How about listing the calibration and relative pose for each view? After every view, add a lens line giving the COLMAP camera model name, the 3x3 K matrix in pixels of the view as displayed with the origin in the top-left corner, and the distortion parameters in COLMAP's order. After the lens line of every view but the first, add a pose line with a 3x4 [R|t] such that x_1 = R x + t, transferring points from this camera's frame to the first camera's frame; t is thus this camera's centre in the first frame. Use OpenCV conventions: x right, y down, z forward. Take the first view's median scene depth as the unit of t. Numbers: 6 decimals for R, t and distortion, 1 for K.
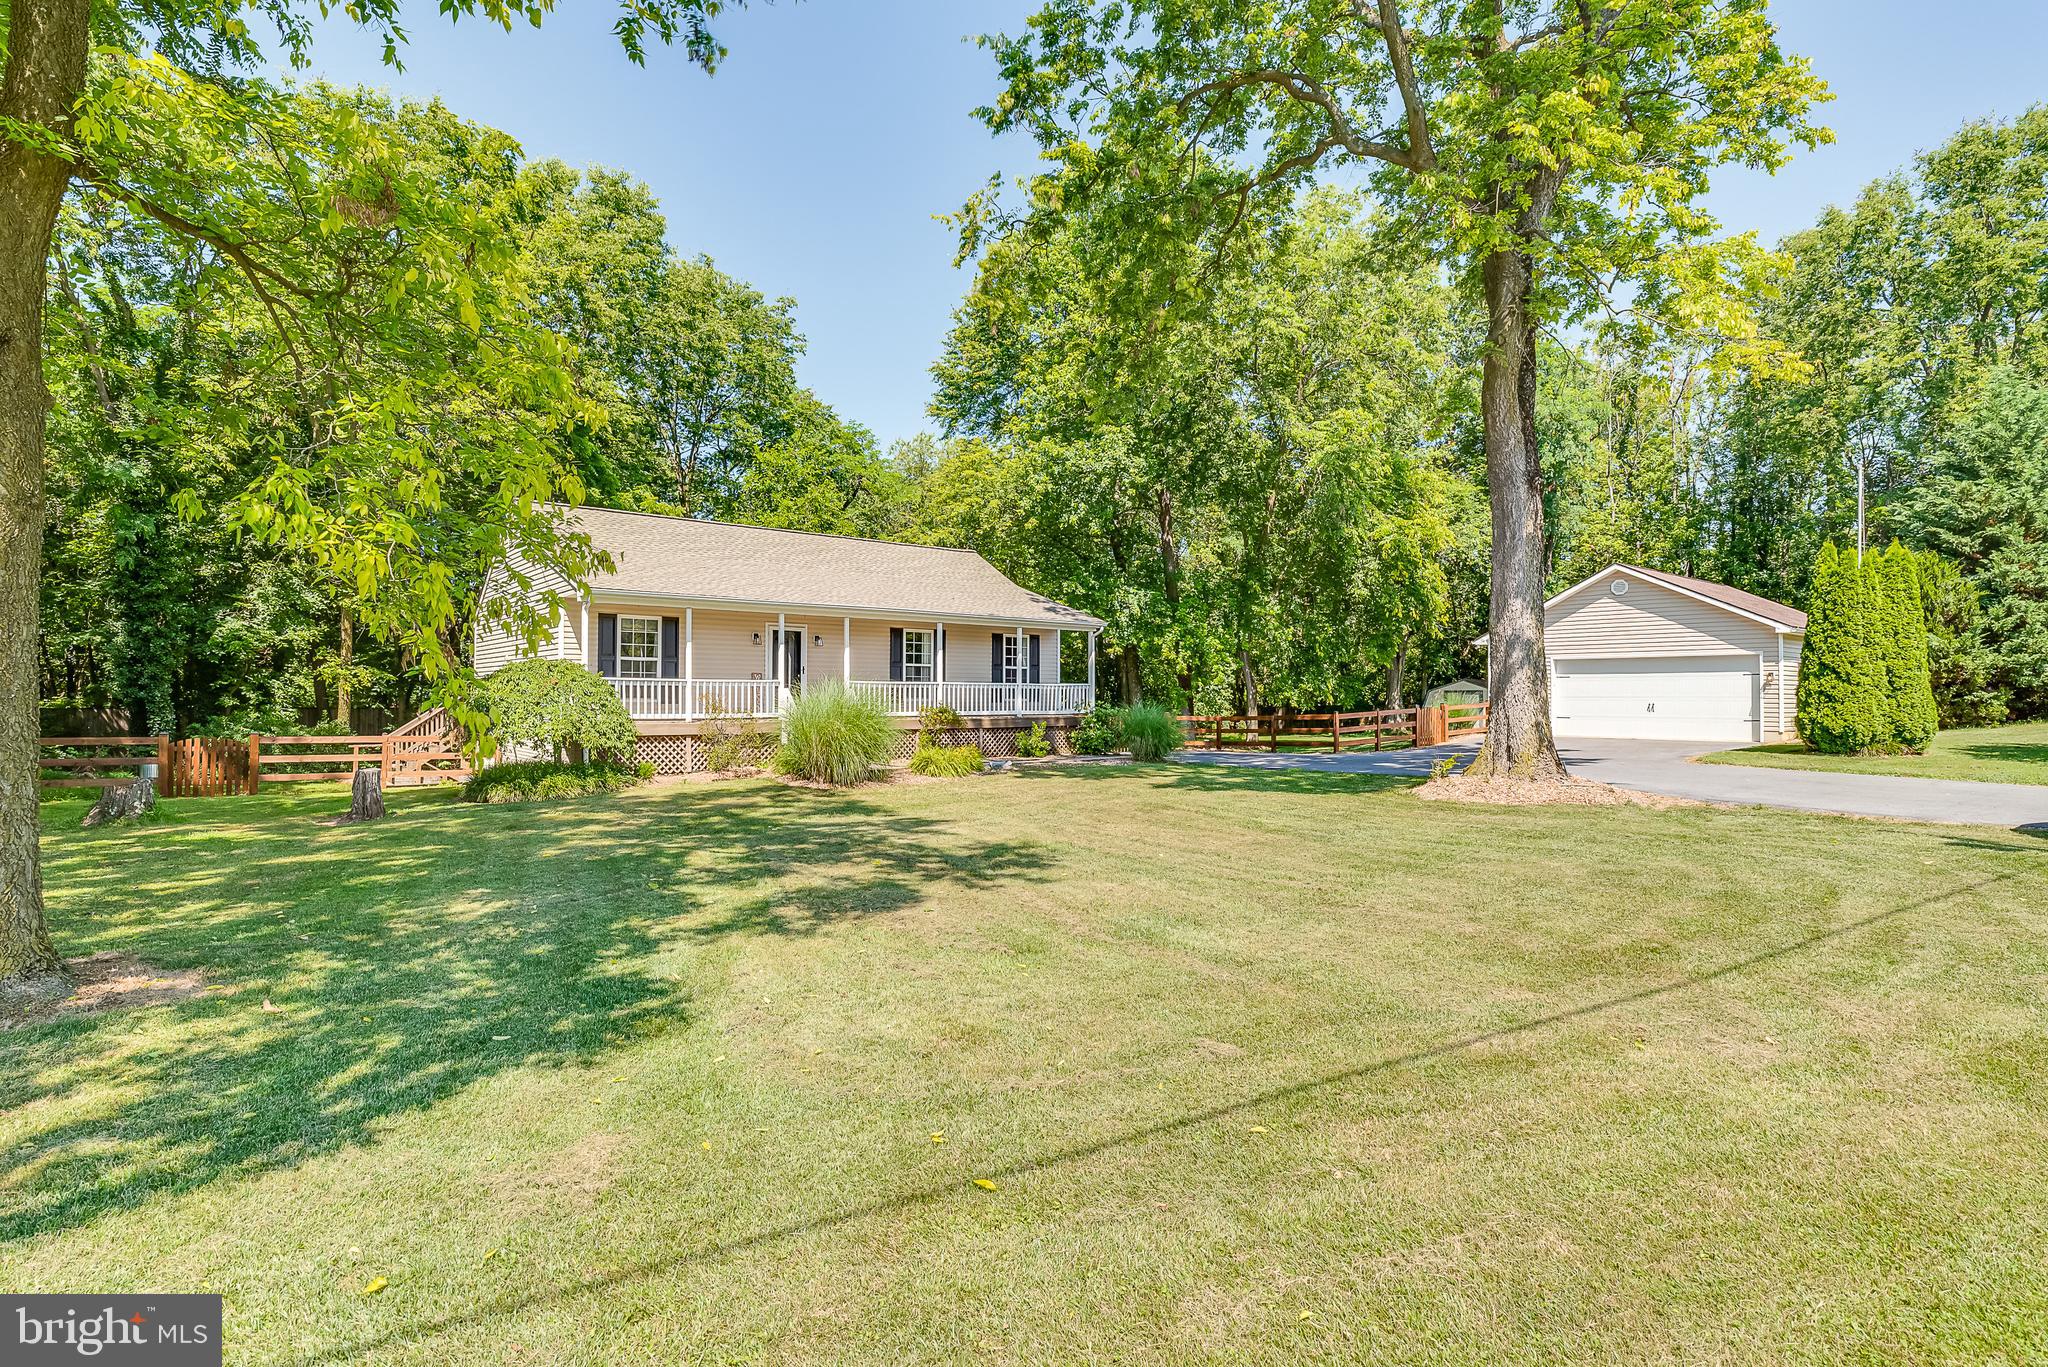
lens RADIAL K [[994.2, 0, 1018.8], [0, 994.2, 681.0], [0, 0, 1]] dist [0.001591, -0.000192]
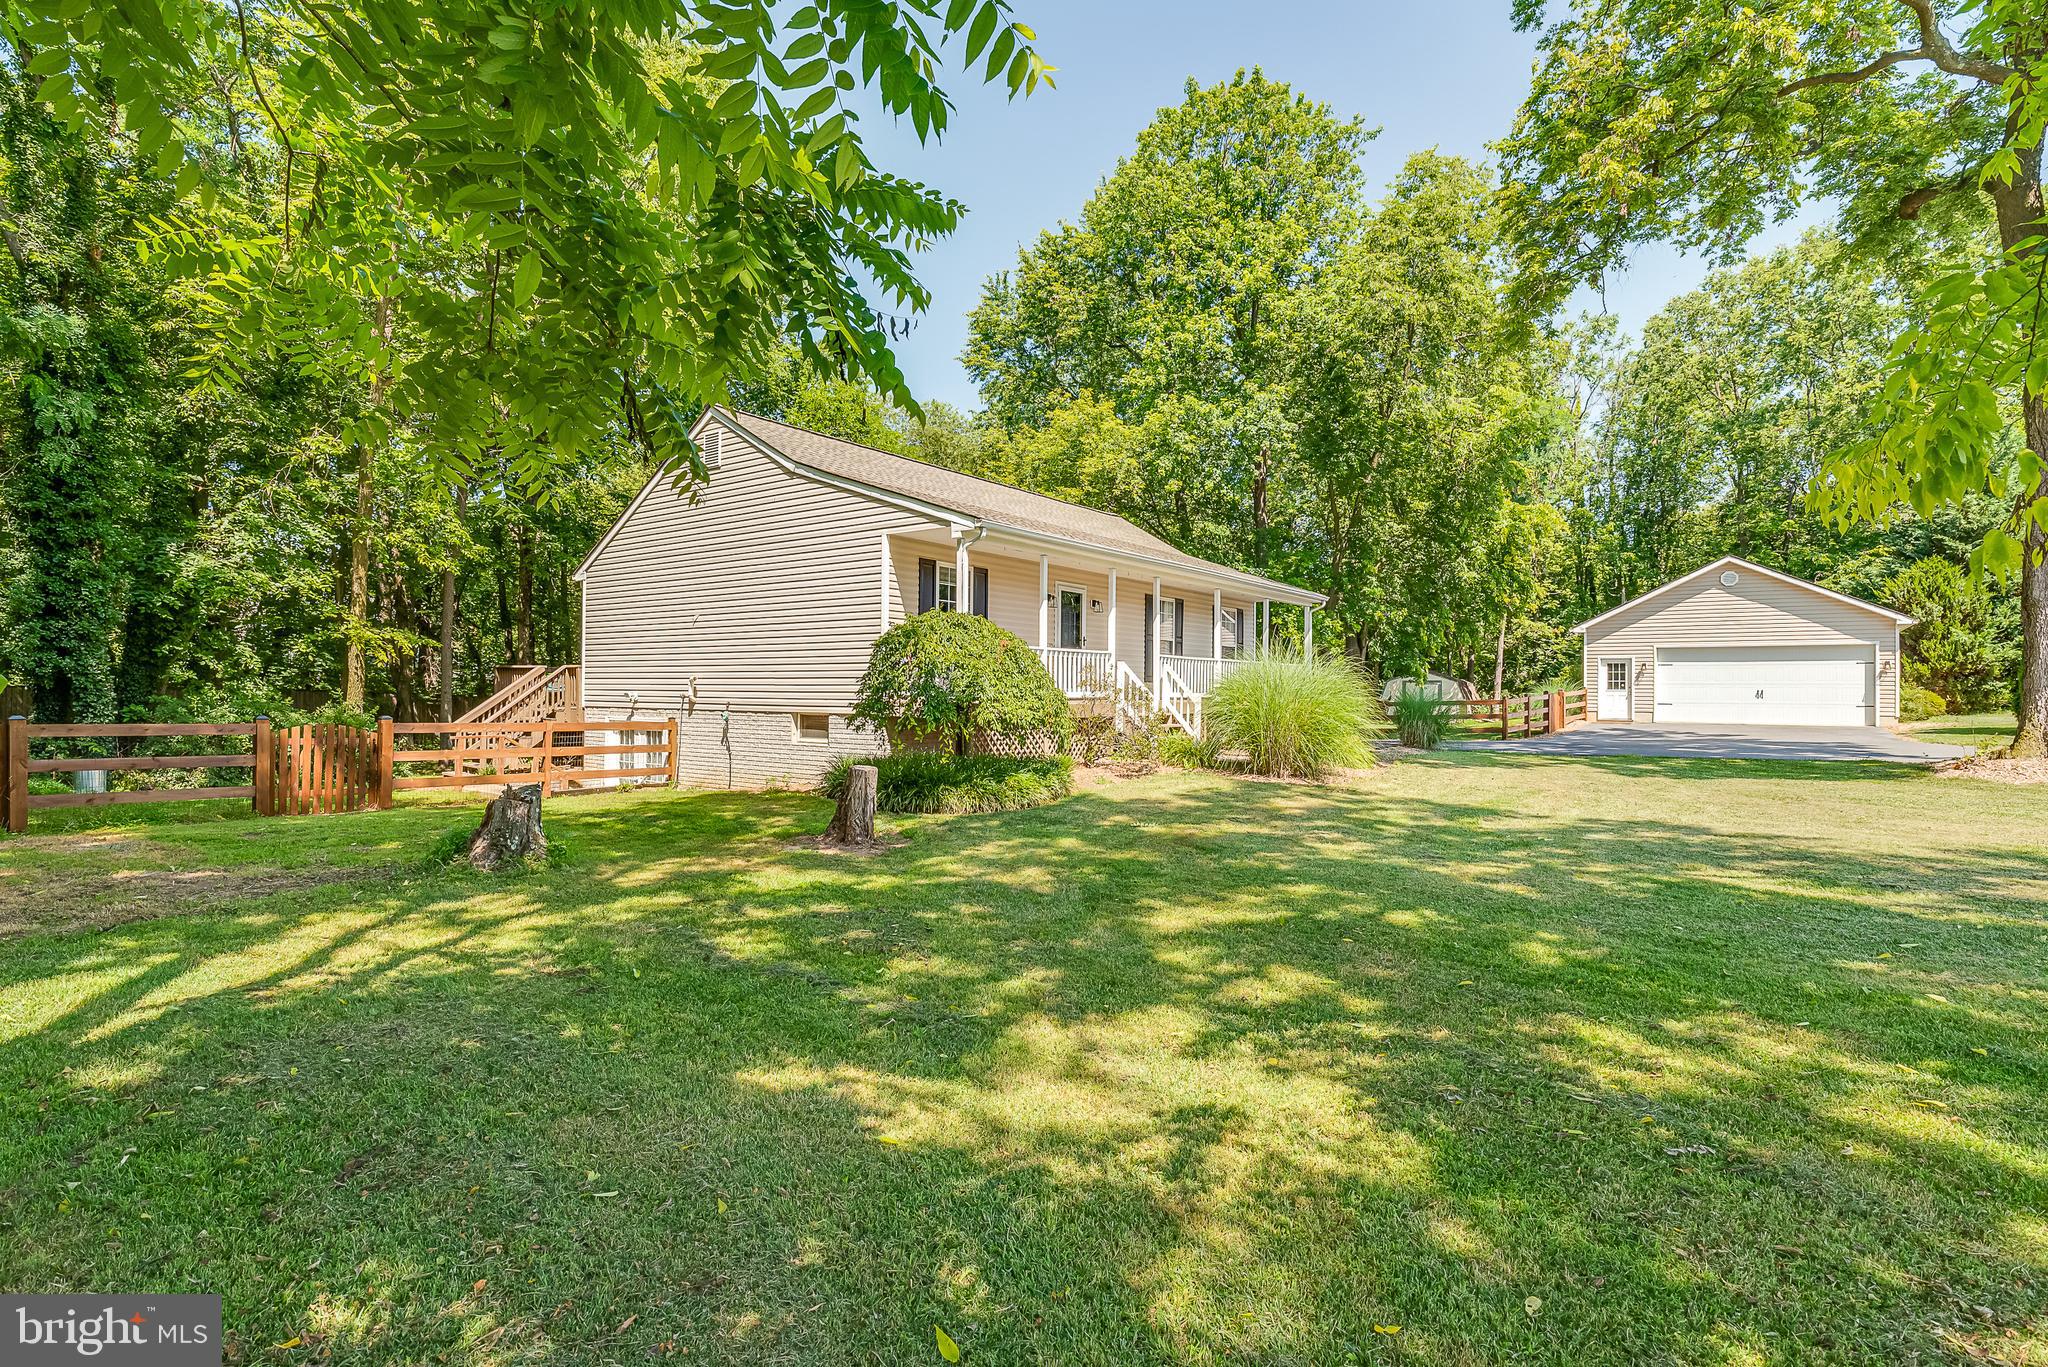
lens RADIAL K [[994.2, 0, 1023.4], [0, 994.2, 682.1], [0, 0, 1]] dist [0.001591, -0.000192]
pose [[0.969922, 0.007820, 0.243292, -0.359743], [-0.010048, 0.999918, 0.007917, 0.012904], [-0.243210, -0.010123, 0.969921, 0.168860]]
